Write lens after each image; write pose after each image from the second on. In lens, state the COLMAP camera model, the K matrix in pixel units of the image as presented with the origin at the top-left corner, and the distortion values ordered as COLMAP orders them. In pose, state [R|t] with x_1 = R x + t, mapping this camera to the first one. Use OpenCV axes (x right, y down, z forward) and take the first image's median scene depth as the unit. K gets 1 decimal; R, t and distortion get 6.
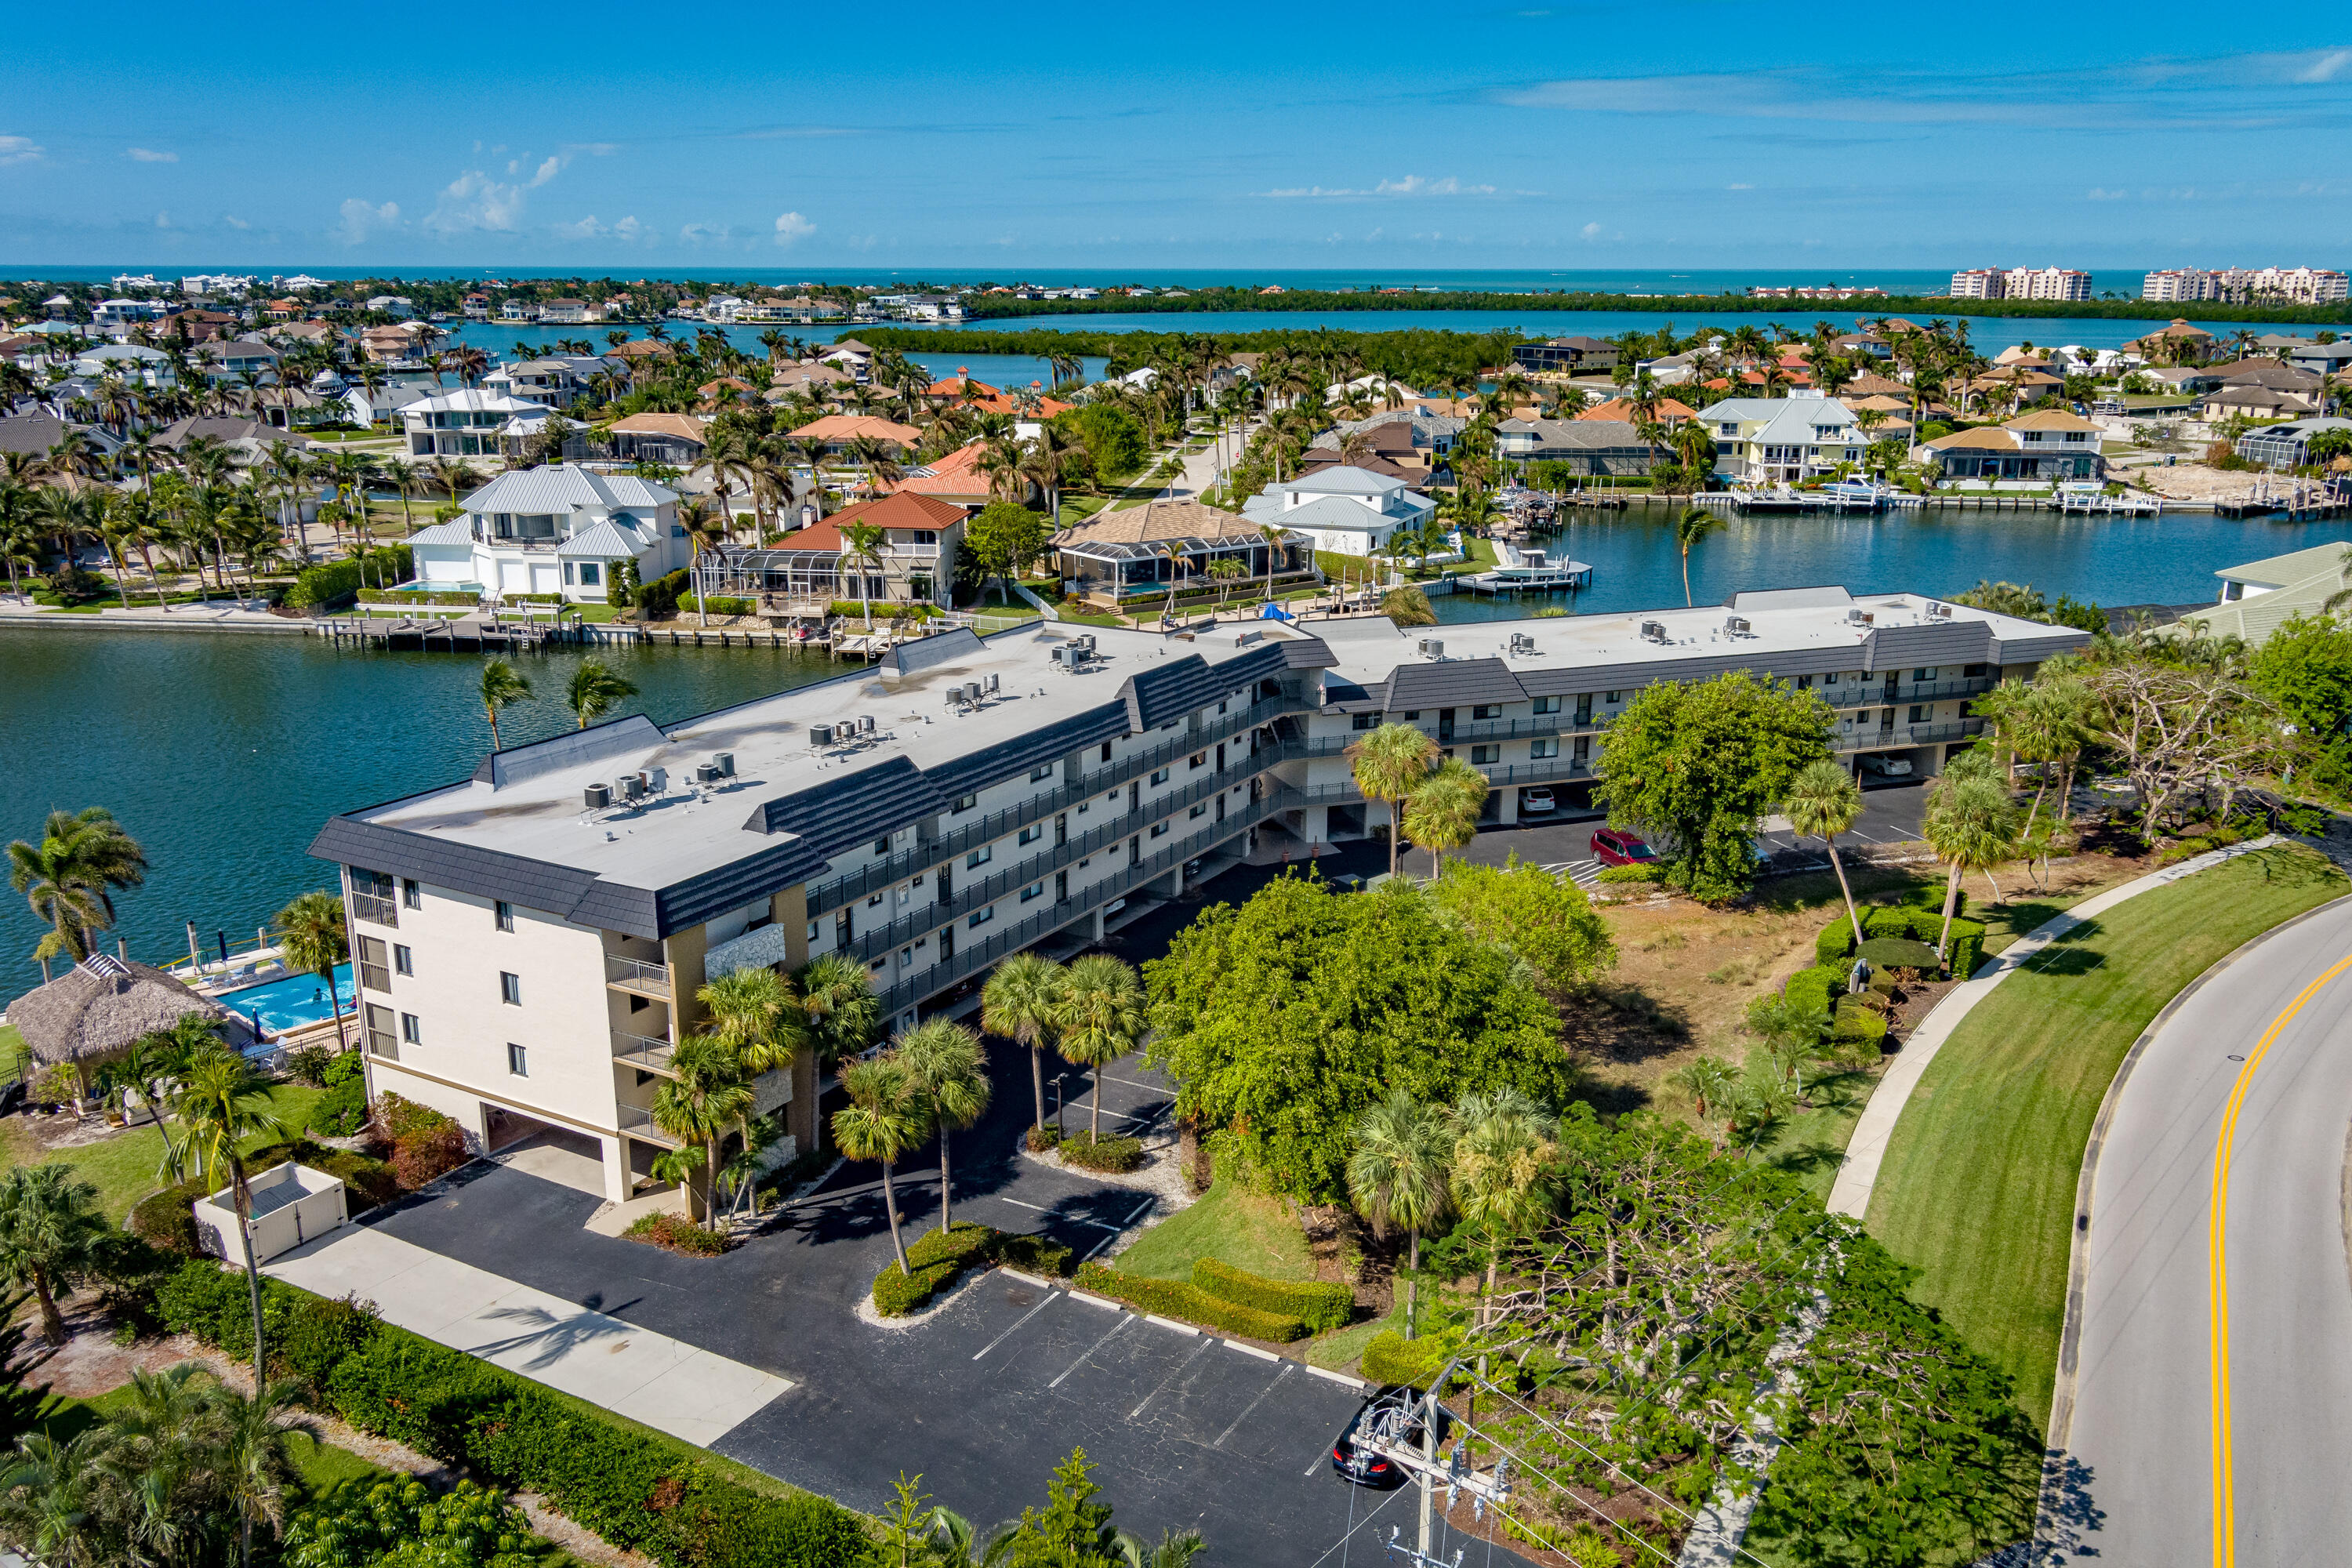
lens RADIAL K [[1675.9, 0, 1176.0], [0, 1675.9, 784.0], [0, 0, 1]] dist [0.026992, -0.028895]
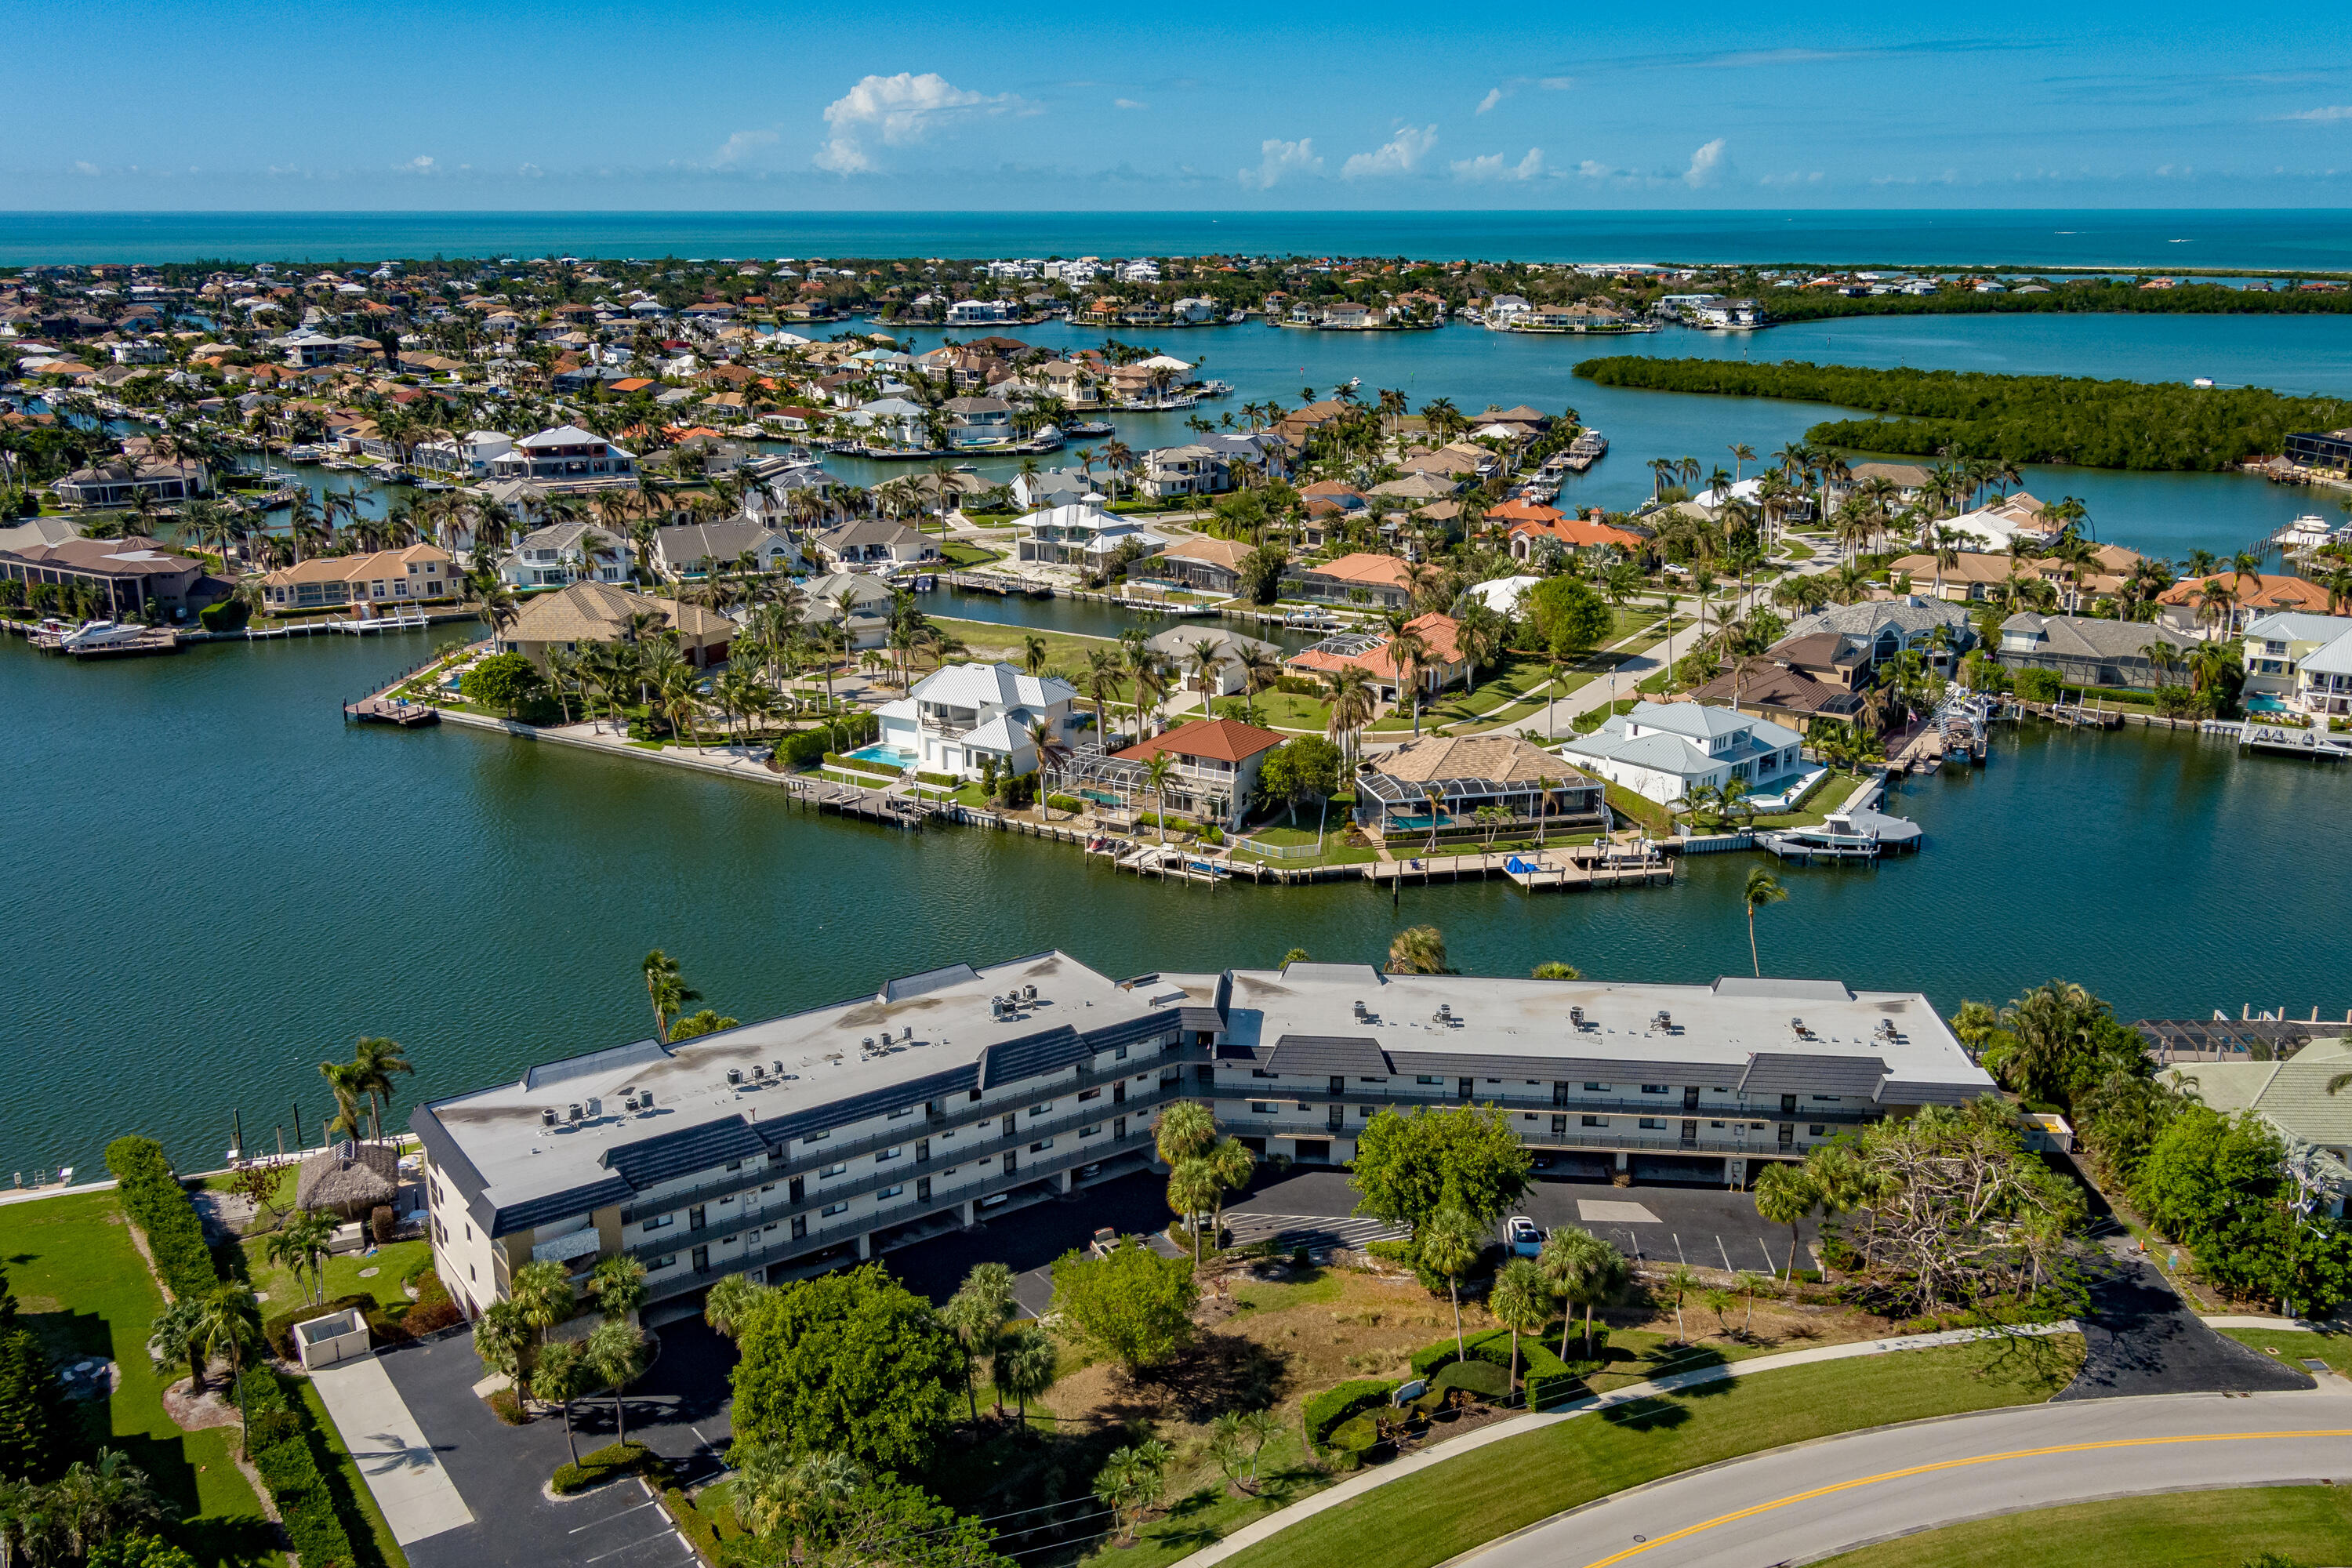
lens RADIAL K [[1675.9, 0, 1176.0], [0, 1675.9, 784.0], [0, 0, 1]] dist [0.026992, -0.028895]
pose [[0.927212, 0.106261, -0.359148, 0.492831], [-0.119583, 0.992711, -0.015013, -0.230780], [0.354935, 0.056868, 0.933160, -0.212168]]
